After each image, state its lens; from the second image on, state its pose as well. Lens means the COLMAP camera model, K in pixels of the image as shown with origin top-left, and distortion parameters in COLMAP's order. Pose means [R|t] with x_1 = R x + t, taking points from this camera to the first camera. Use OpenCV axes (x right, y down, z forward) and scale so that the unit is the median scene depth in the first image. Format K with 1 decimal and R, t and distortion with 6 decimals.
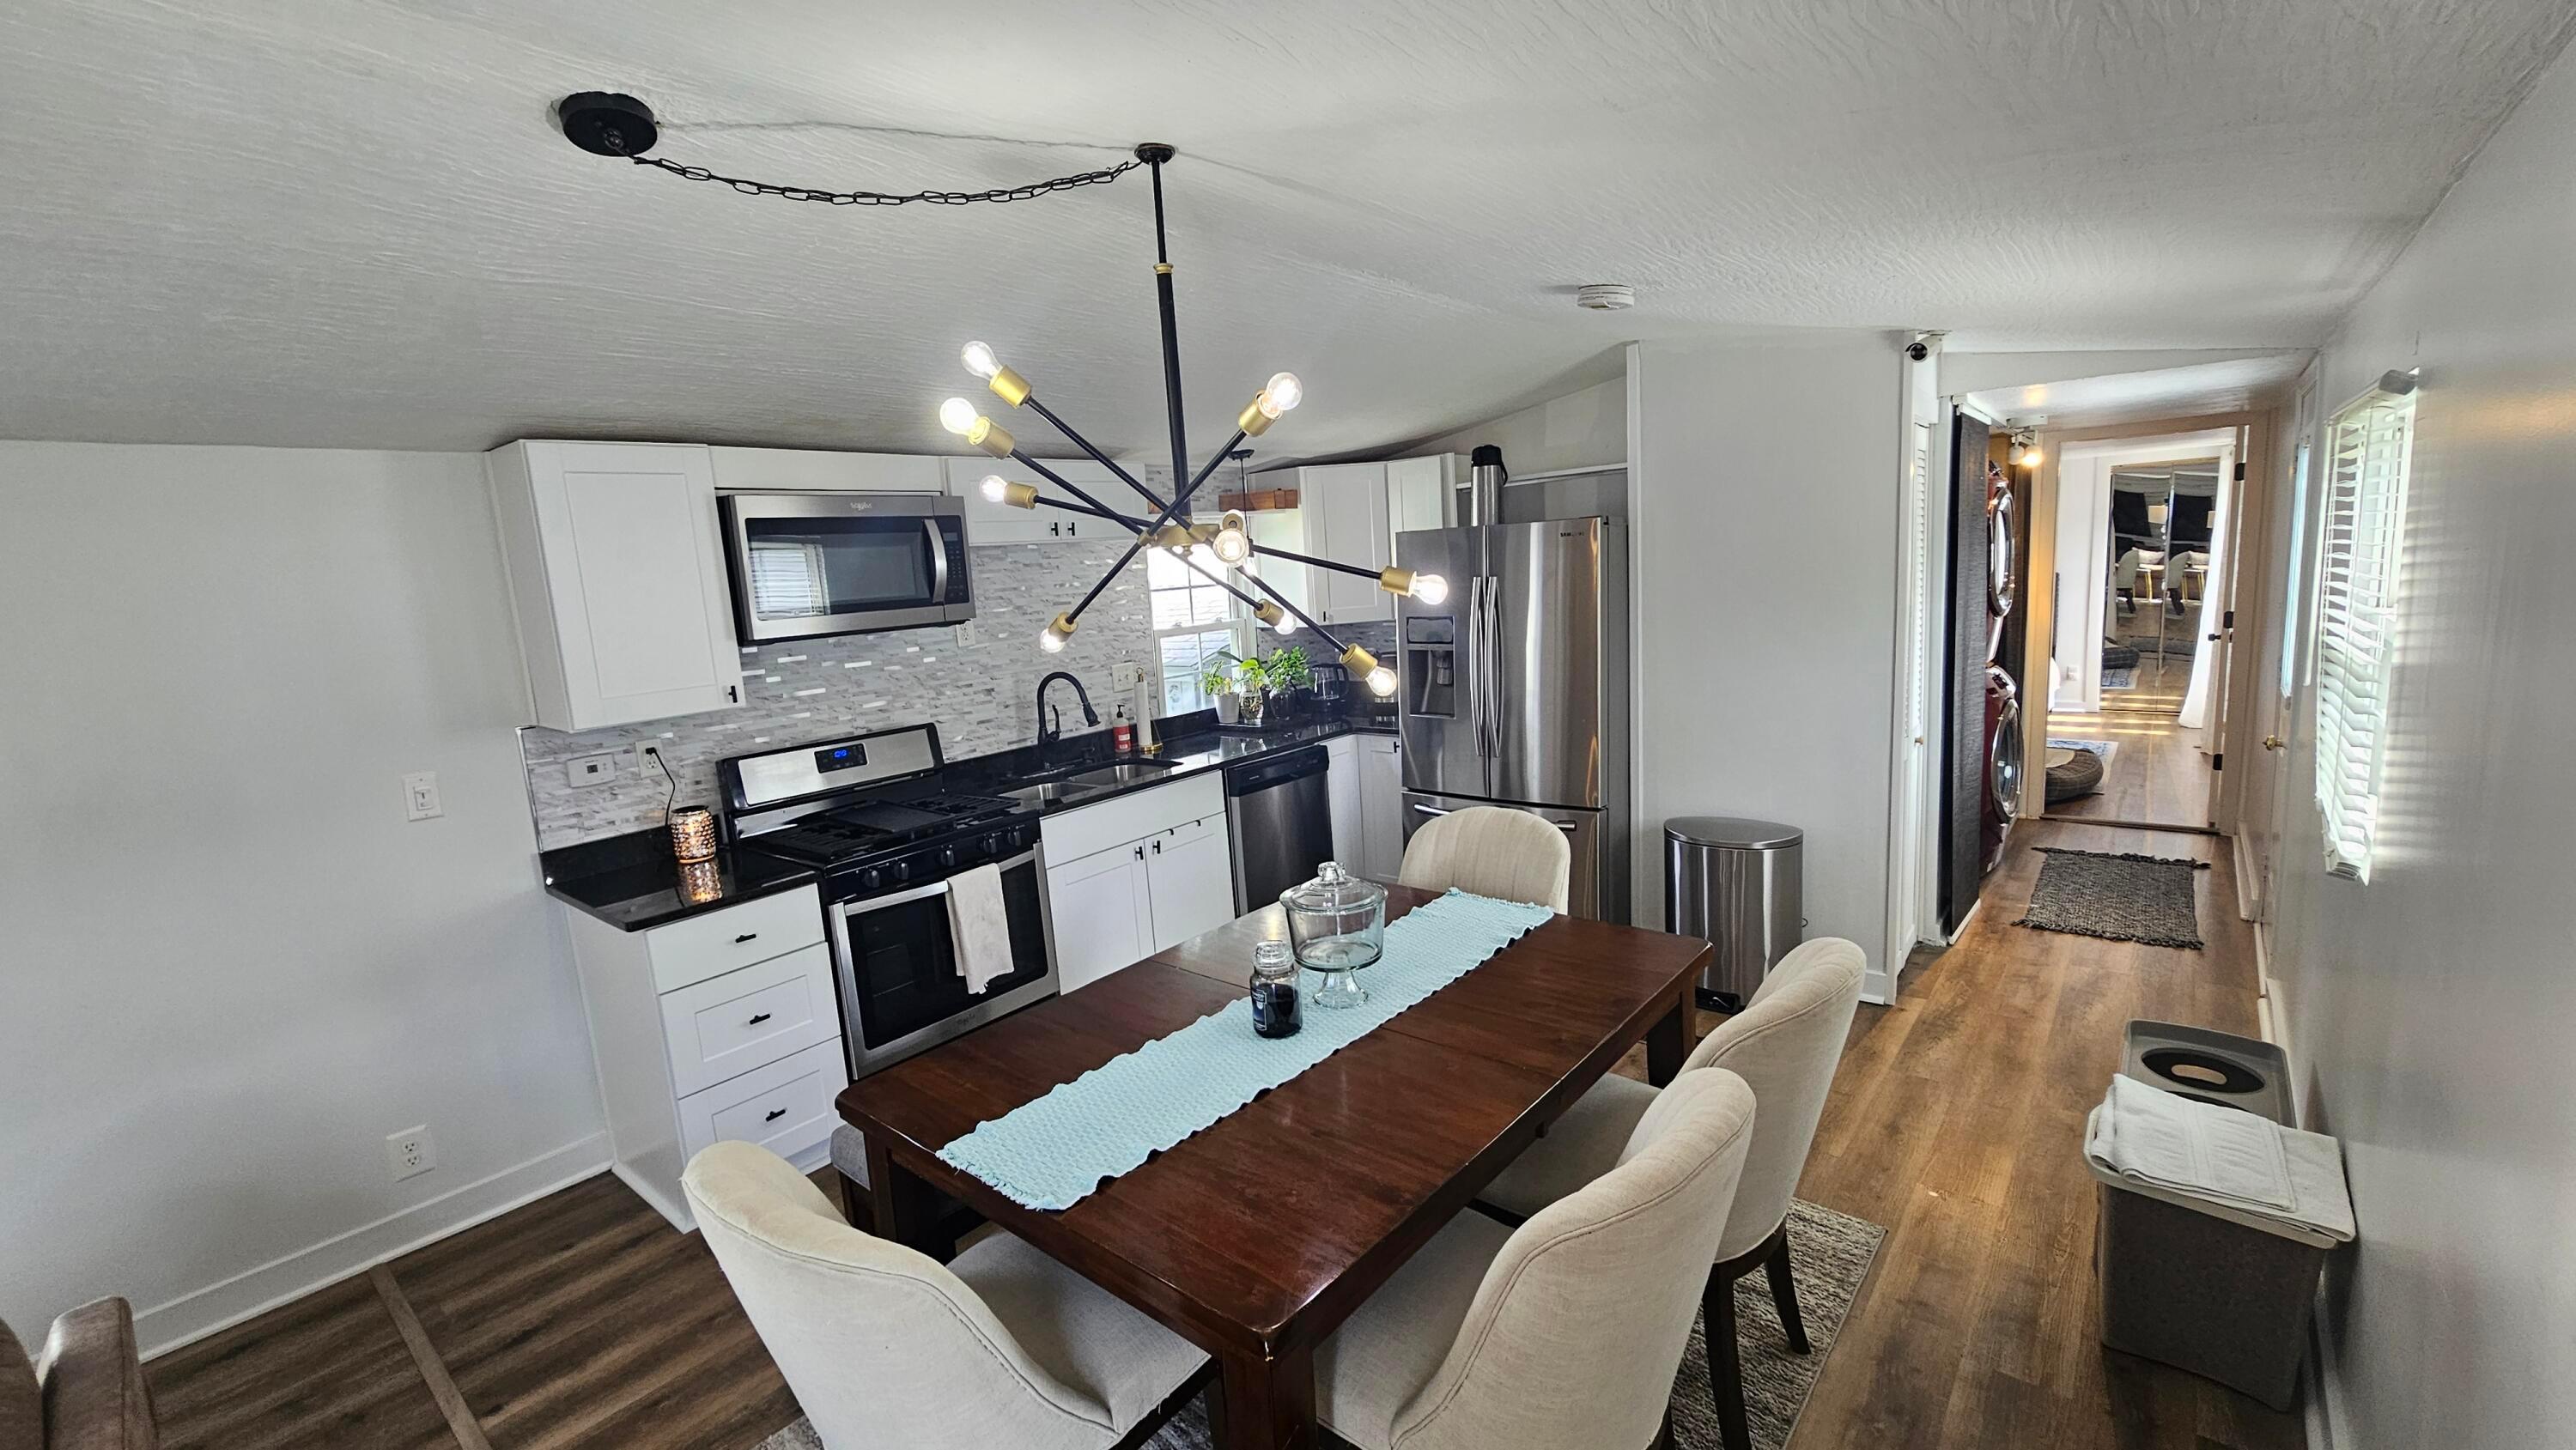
lens RADIAL K [[1056.3, 0, 1288.0], [0, 1056.3, 725.0], [0, 0, 1]] dist [-0.002553, -0.000330]
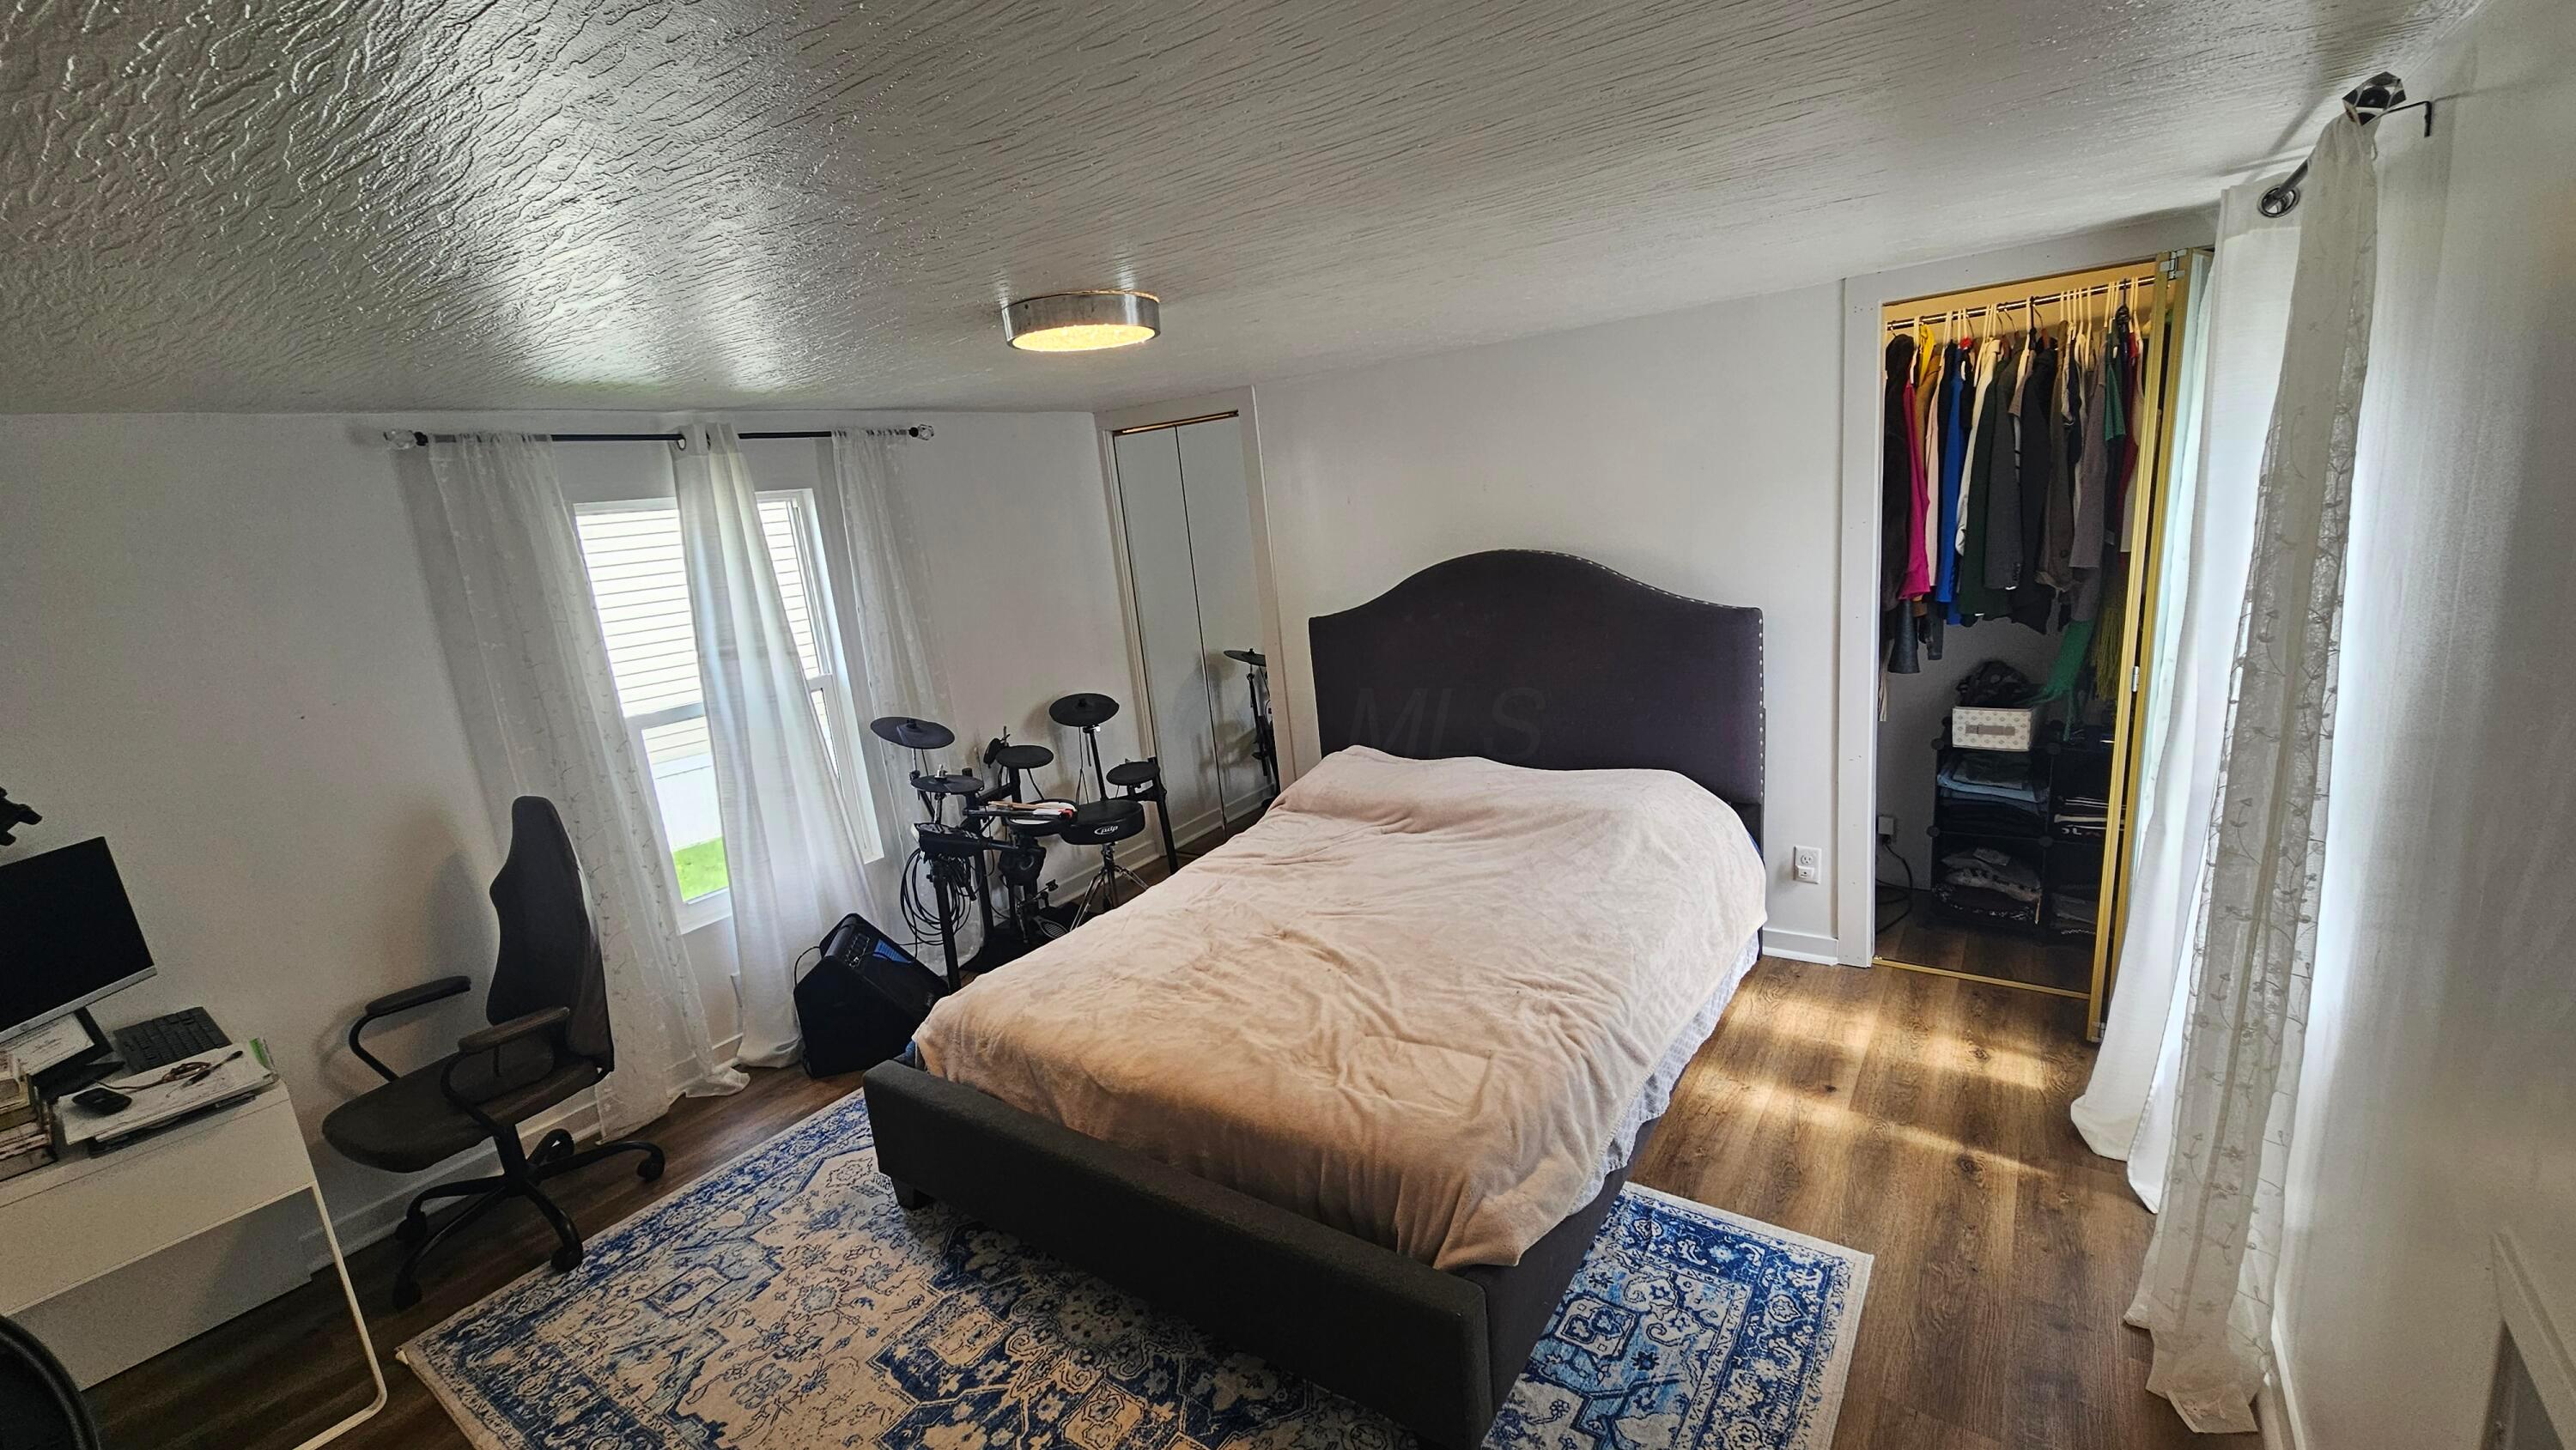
lens RADIAL K [[1050.0, 0, 1288.0], [0, 1050.0, 725.0], [0, 0, 1]] dist [-0.000918, -0.000385]
pose [[0.996536, -0.051035, 0.065658, 1.411290], [0.046832, 0.996849, 0.064027, -0.351097], [-0.068719, -0.060730, 0.995786, 1.683078]]
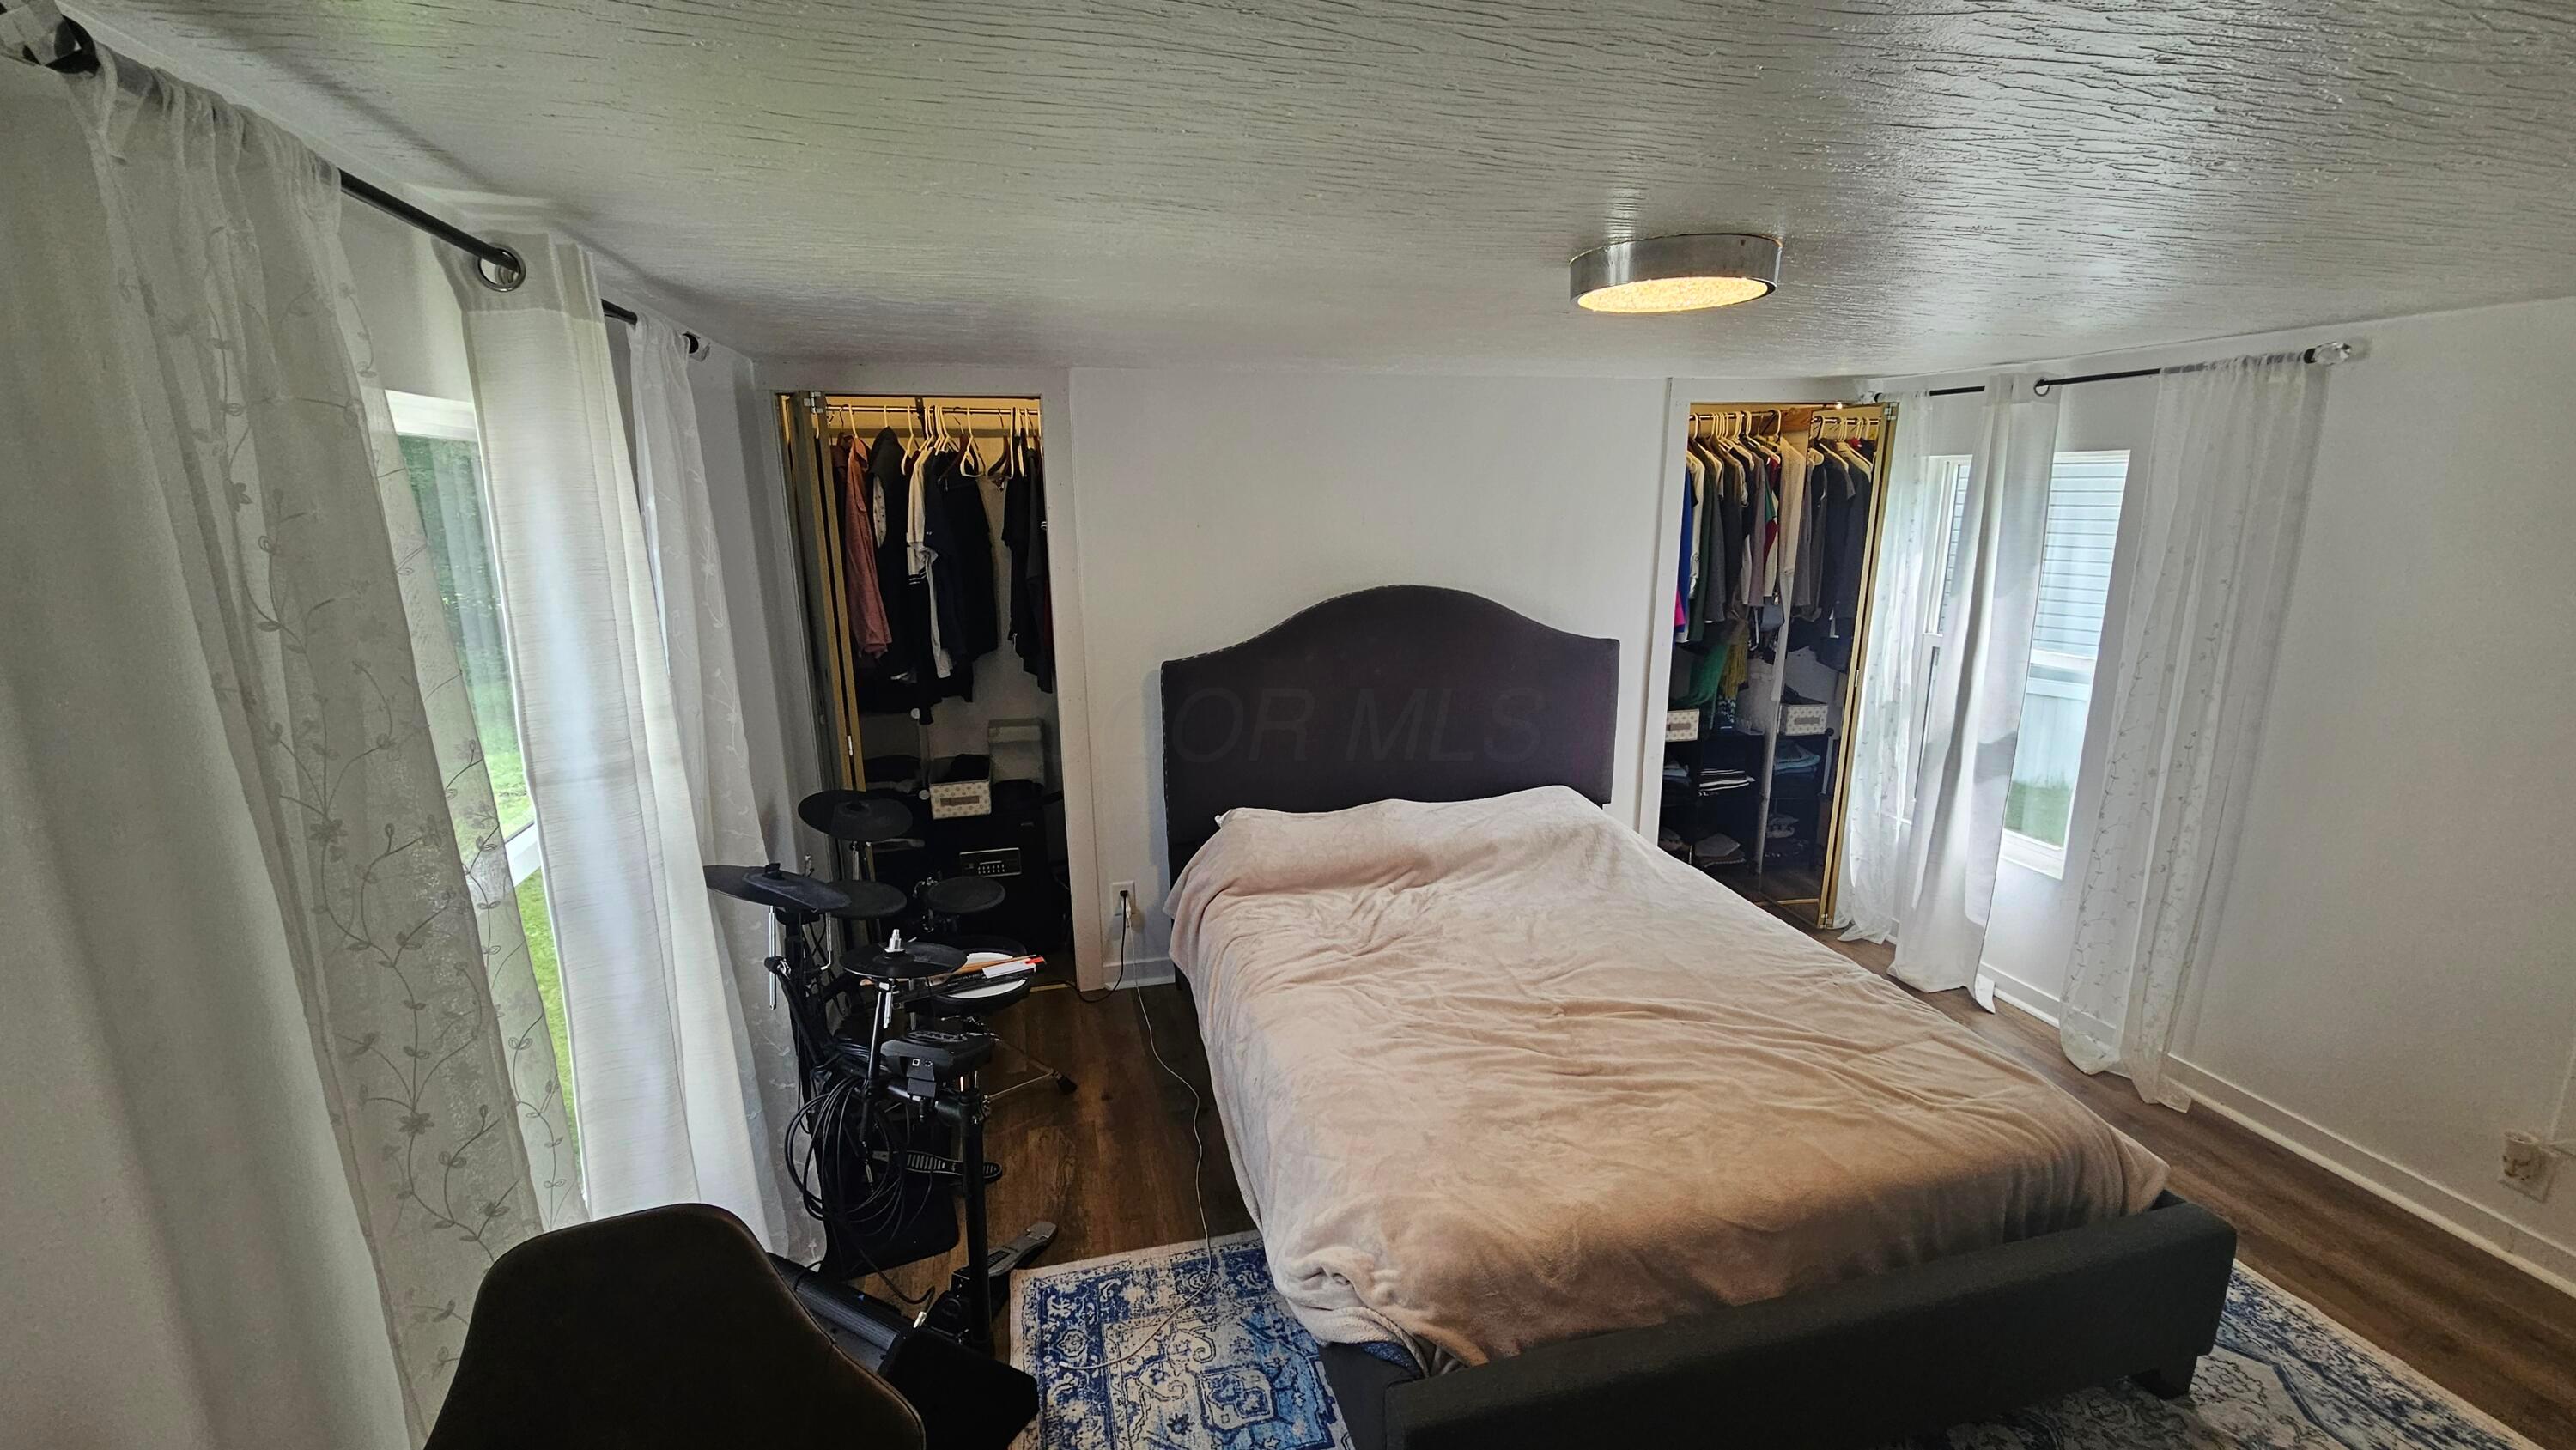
lens RADIAL K [[1052.0, 0, 1288.0], [0, 1052.0, 725.0], [0, 0, 1]] dist [0.000817, 0.000057]
pose [[0.593153, -0.119008, 0.796245, 0.780887], [0.092338, 0.992544, 0.079560, -0.406224], [-0.799777, 0.026333, 0.599719, 2.210343]]
